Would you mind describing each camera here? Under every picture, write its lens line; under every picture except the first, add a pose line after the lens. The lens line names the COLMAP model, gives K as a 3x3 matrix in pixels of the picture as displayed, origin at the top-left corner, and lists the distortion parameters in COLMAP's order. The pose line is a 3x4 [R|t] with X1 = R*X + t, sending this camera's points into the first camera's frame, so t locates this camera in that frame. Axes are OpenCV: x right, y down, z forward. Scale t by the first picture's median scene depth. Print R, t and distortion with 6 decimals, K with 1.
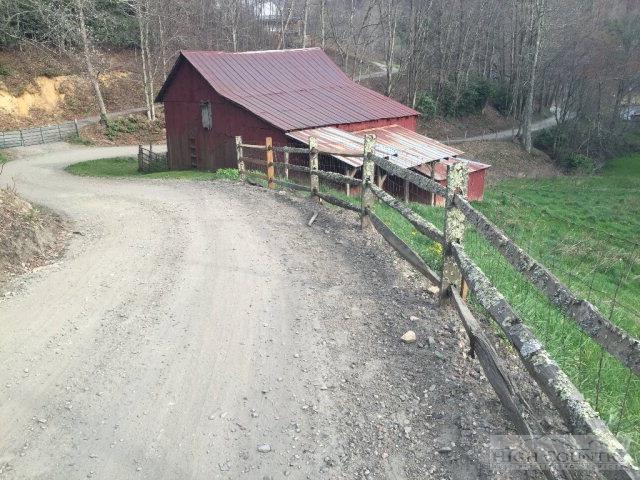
lens RADIAL K [[542.1, 0, 316.2], [0, 542.1, 241.7], [0, 0, 1]] dist [0.058146, -0.081912]
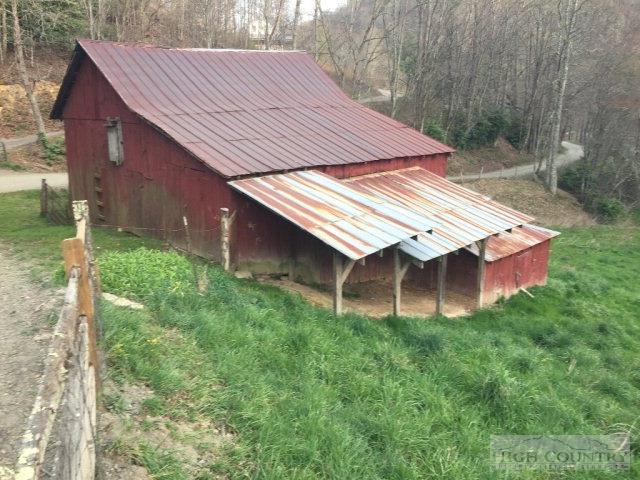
lens RADIAL K [[542.1, 0, 322.8], [0, 542.1, 239.4], [0, 0, 1]] dist [0.058146, -0.081912]
pose [[0.999288, 0.029878, 0.023021, 0.022901], [-0.028767, 0.998473, -0.047168, -0.094576], [-0.024396, 0.046472, 0.998622, 0.361549]]
